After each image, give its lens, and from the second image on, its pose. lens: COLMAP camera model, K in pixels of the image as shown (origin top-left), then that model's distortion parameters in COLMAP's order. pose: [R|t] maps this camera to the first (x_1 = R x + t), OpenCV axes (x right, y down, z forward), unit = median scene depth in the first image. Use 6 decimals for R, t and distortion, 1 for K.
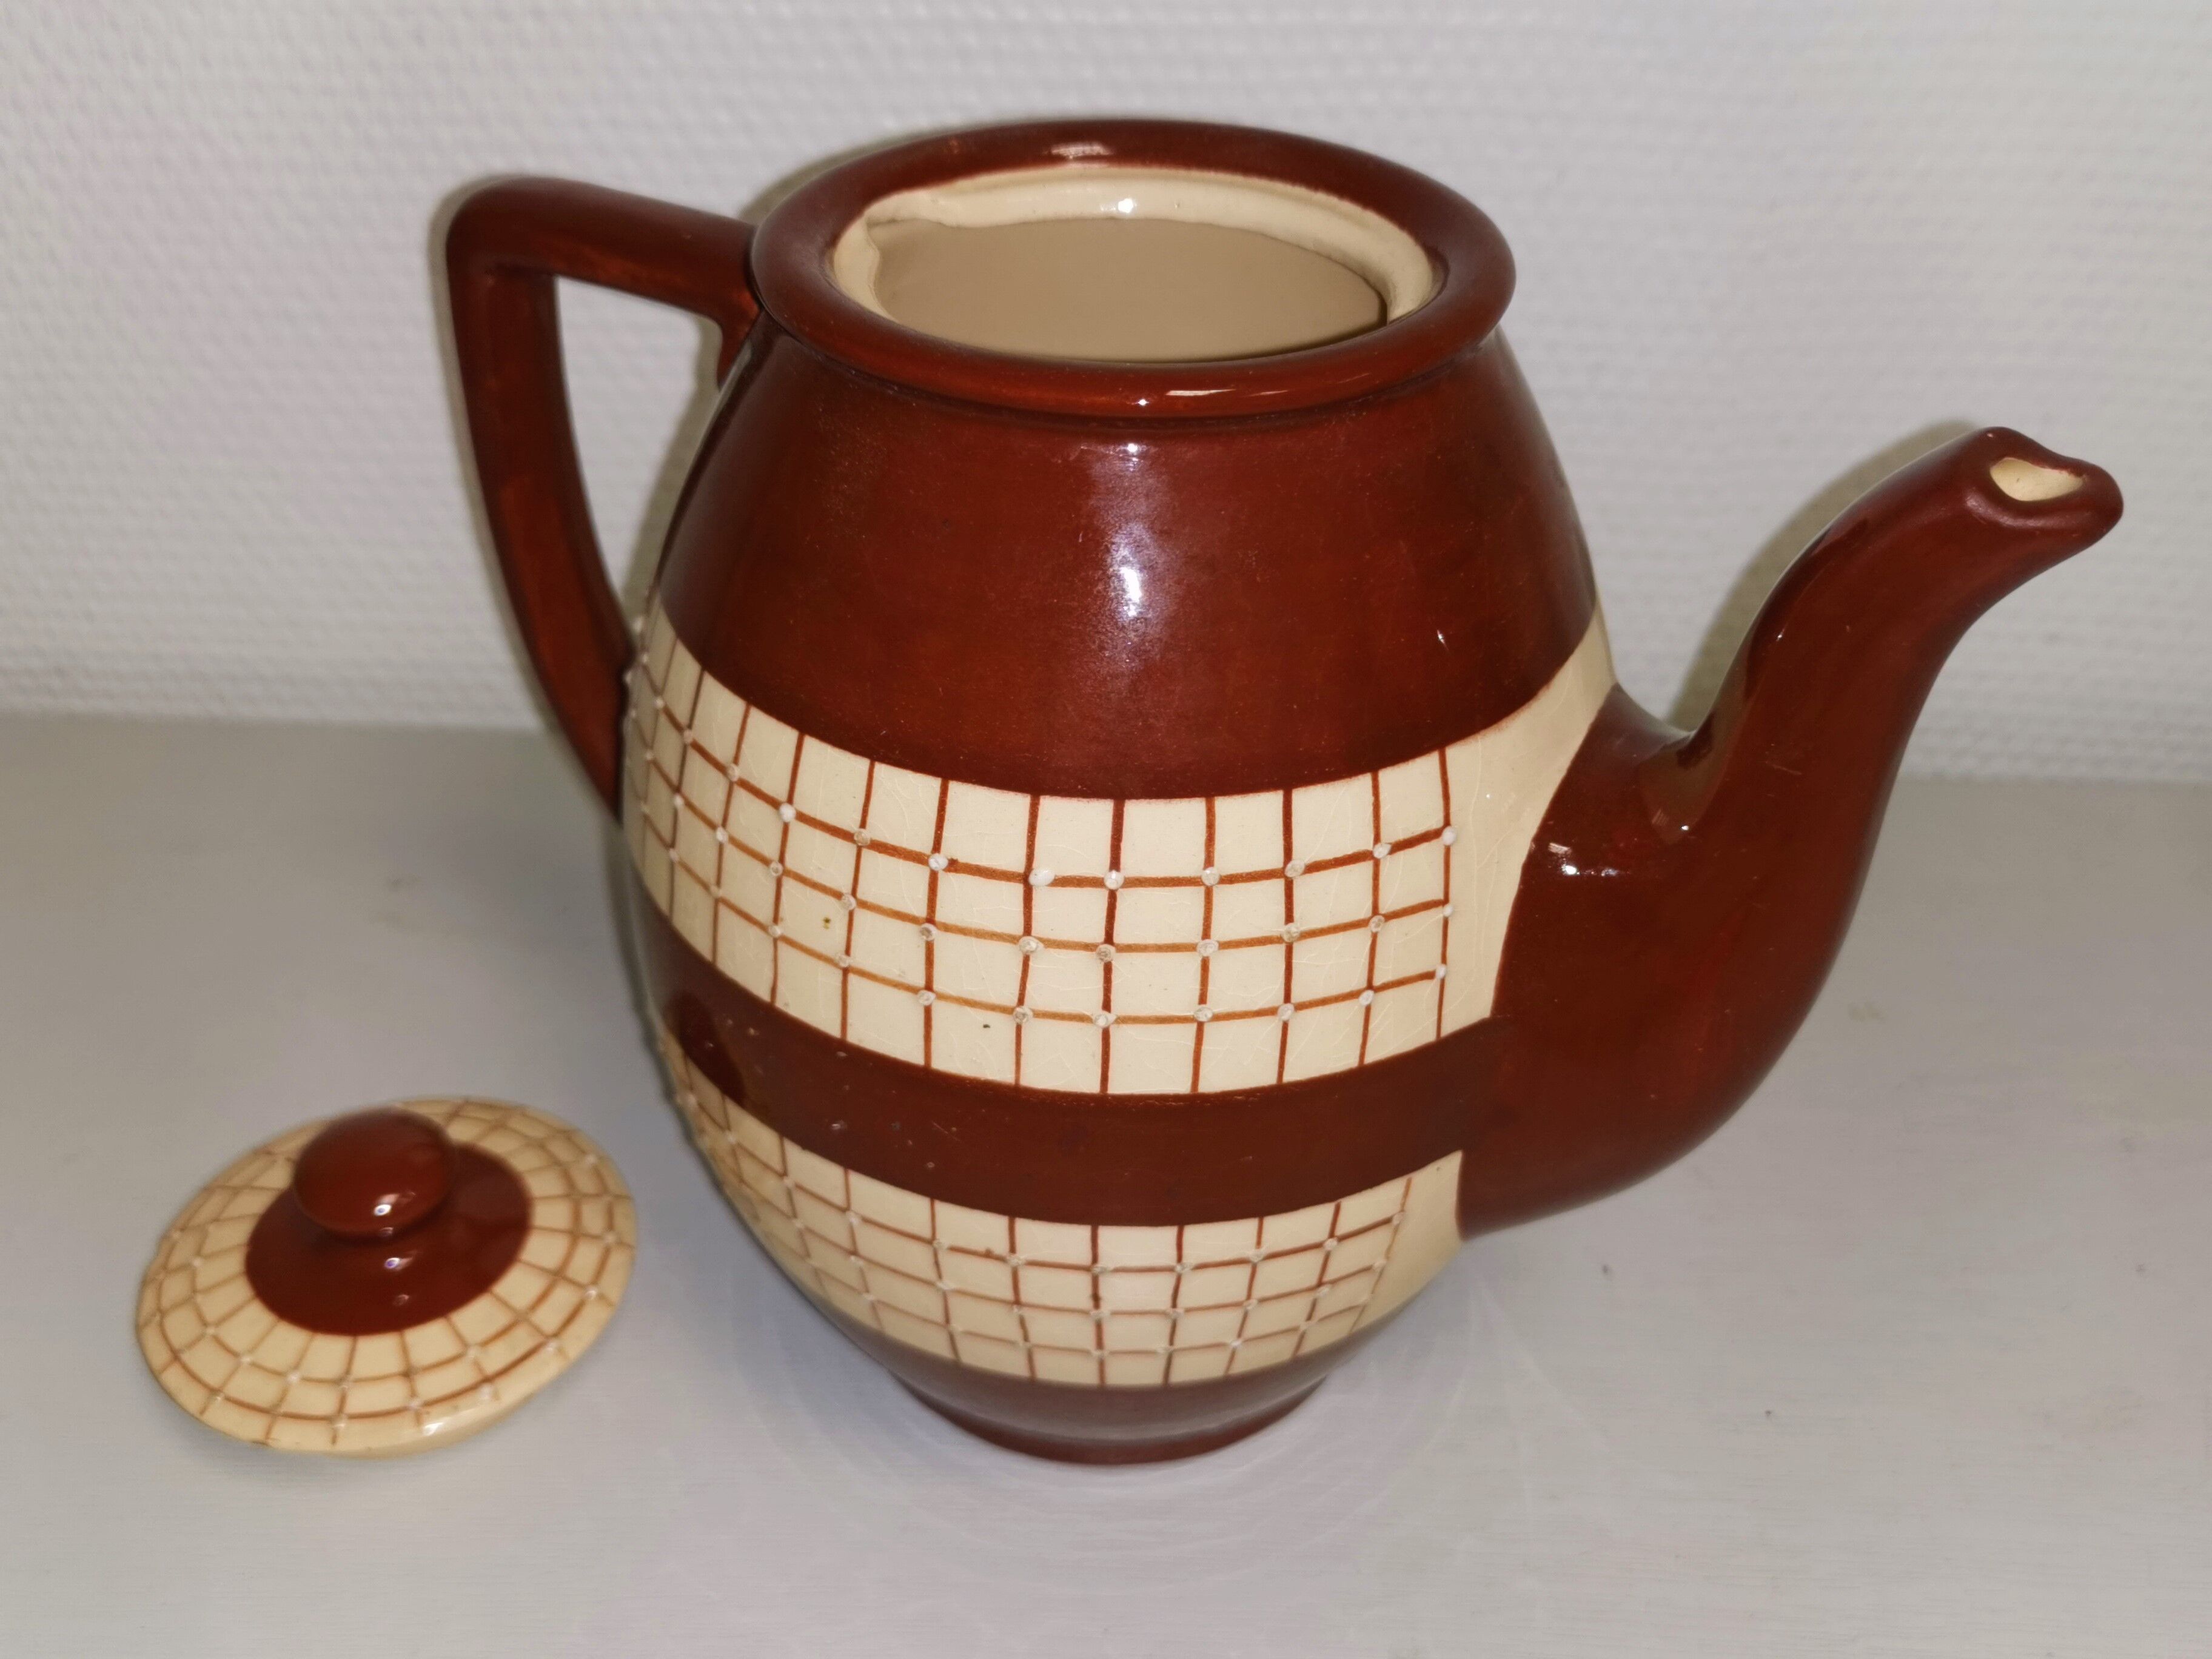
lens RADIAL K [[2286.2, 0, 1100.0], [0, 2286.2, 829.9], [0, 0, 1]] dist [-0.003877, 0.000000]
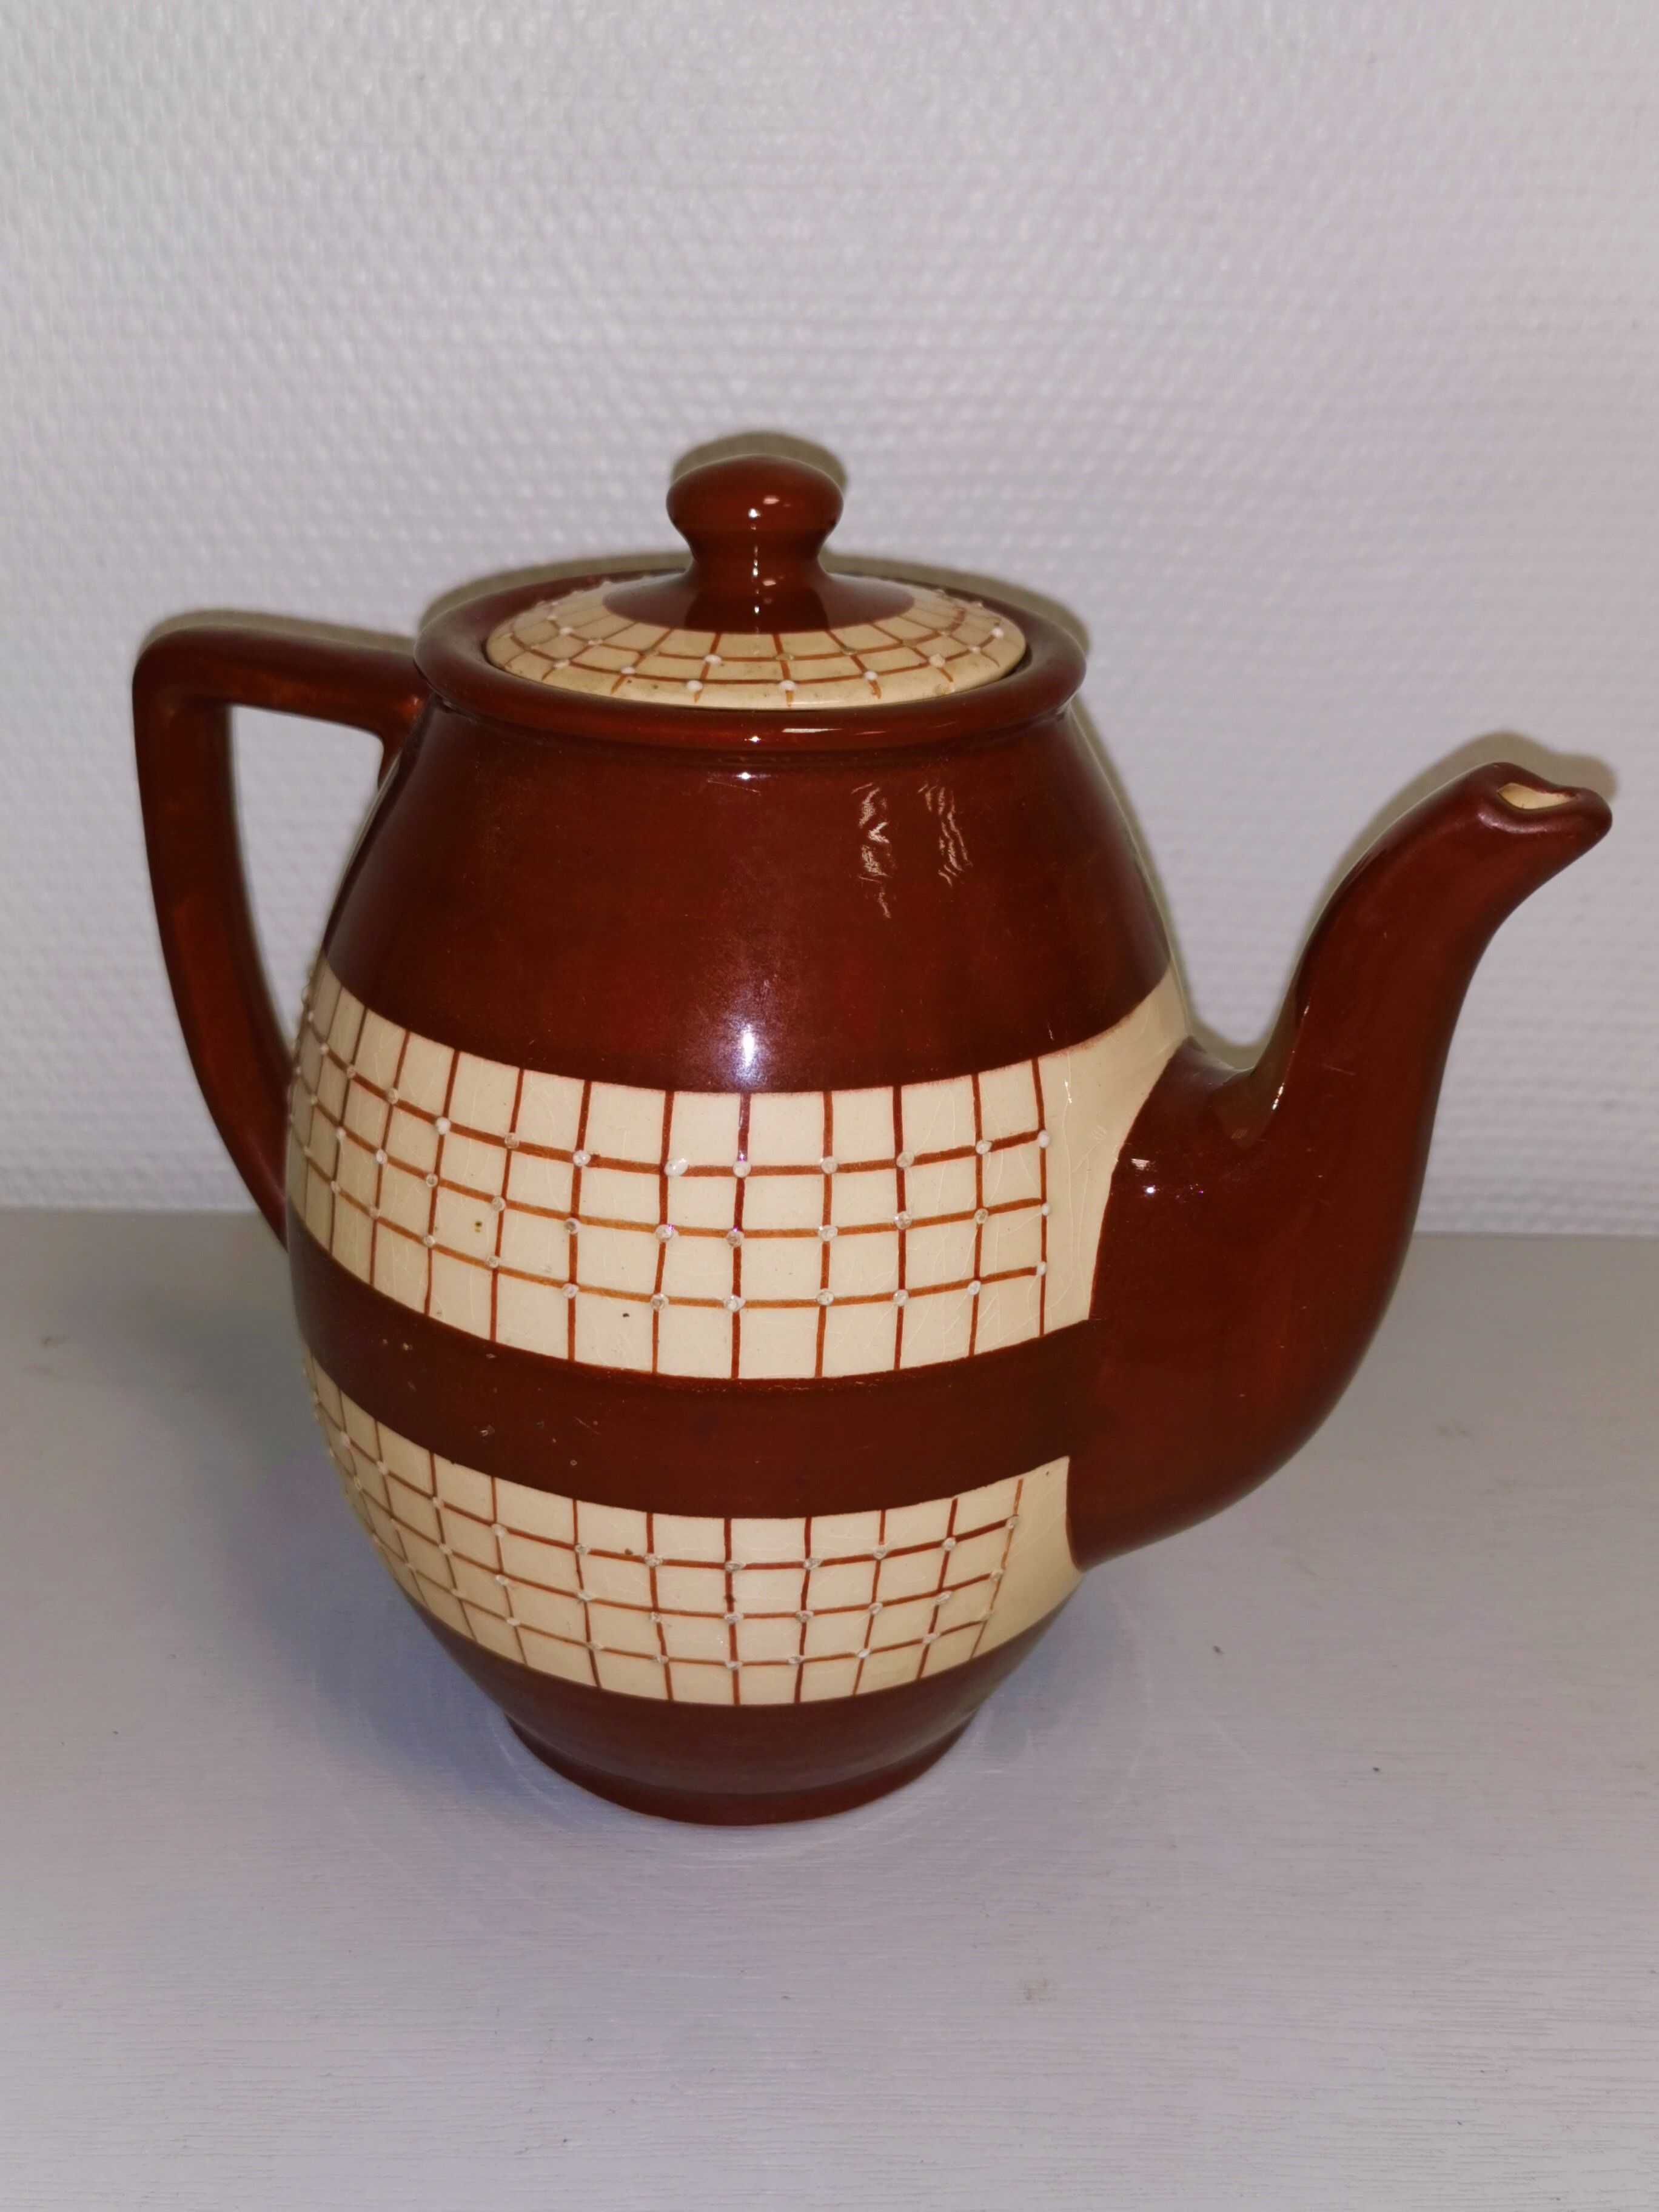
lens RADIAL K [[2286.2, 0, 828.2], [0, 2286.2, 1104.1], [0, 0, 1]] dist [-0.003877, 0.000000]
pose [[0.998856, -0.011158, 0.046502, -0.002889], [0.018822, 0.985642, -0.167799, 0.162166], [-0.043961, 0.168482, 0.984724, -0.085299]]
